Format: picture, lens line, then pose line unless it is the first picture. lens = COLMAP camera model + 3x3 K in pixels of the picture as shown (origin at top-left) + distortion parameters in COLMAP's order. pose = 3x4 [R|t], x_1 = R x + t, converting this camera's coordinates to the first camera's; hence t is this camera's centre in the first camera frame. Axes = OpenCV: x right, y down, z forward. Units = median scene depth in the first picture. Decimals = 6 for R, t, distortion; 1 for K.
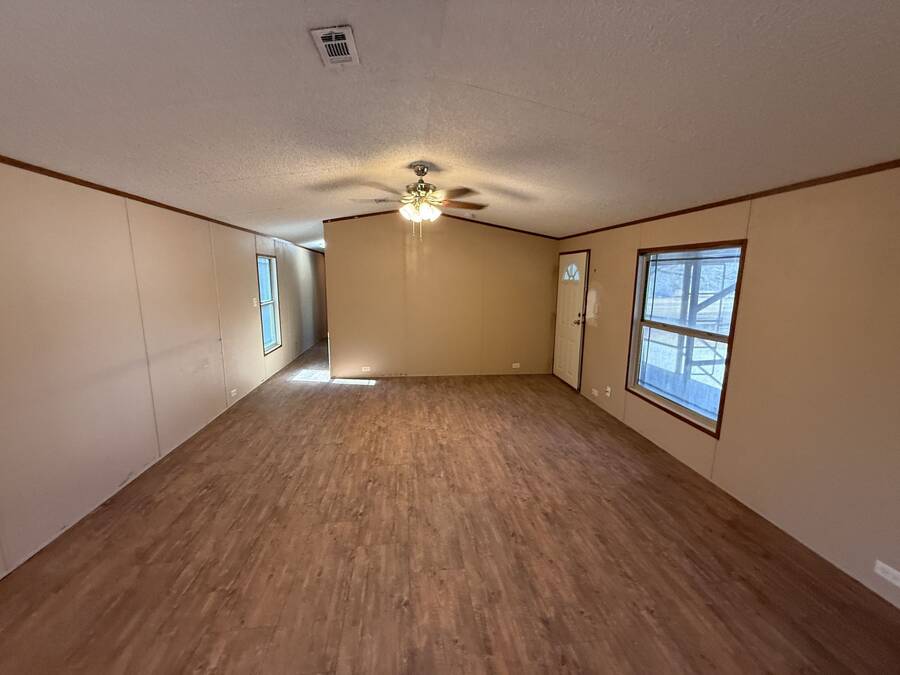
lens RADIAL K [[358.0, 0, 450.0], [0, 358.0, 337.5], [0, 0, 1]] dist [0.000489, -0.000079]
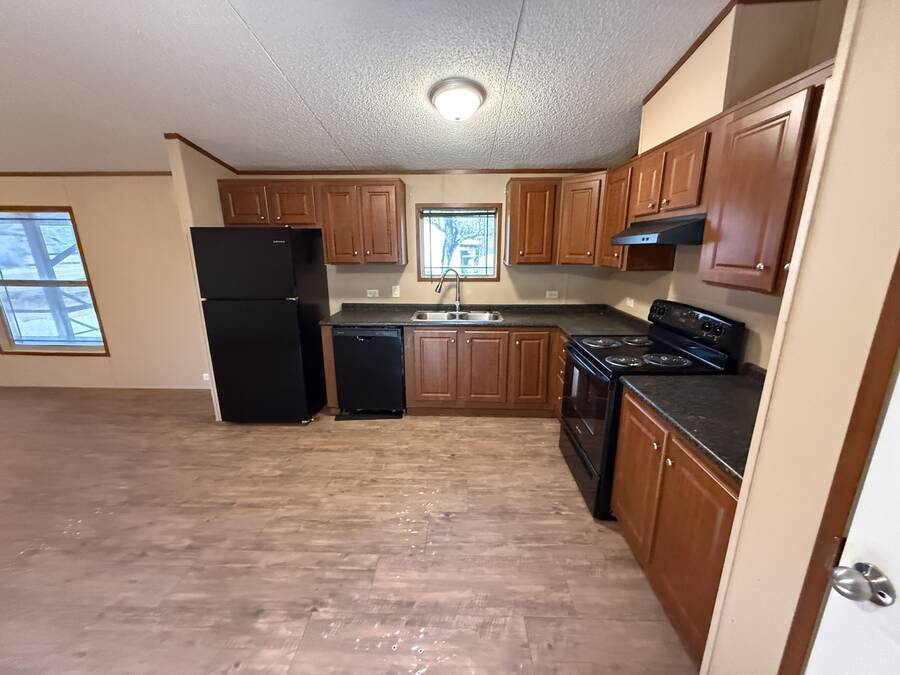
lens RADIAL K [[358.8, 0, 450.0], [0, 358.8, 337.5], [0, 0, 1]] dist [-0.001364, -0.000151]
pose [[0.150269, -0.265422, 0.952350, -0.282407], [0.169327, 0.955964, 0.239711, 0.087381], [-0.974037, 0.125237, 0.188595, -0.442813]]
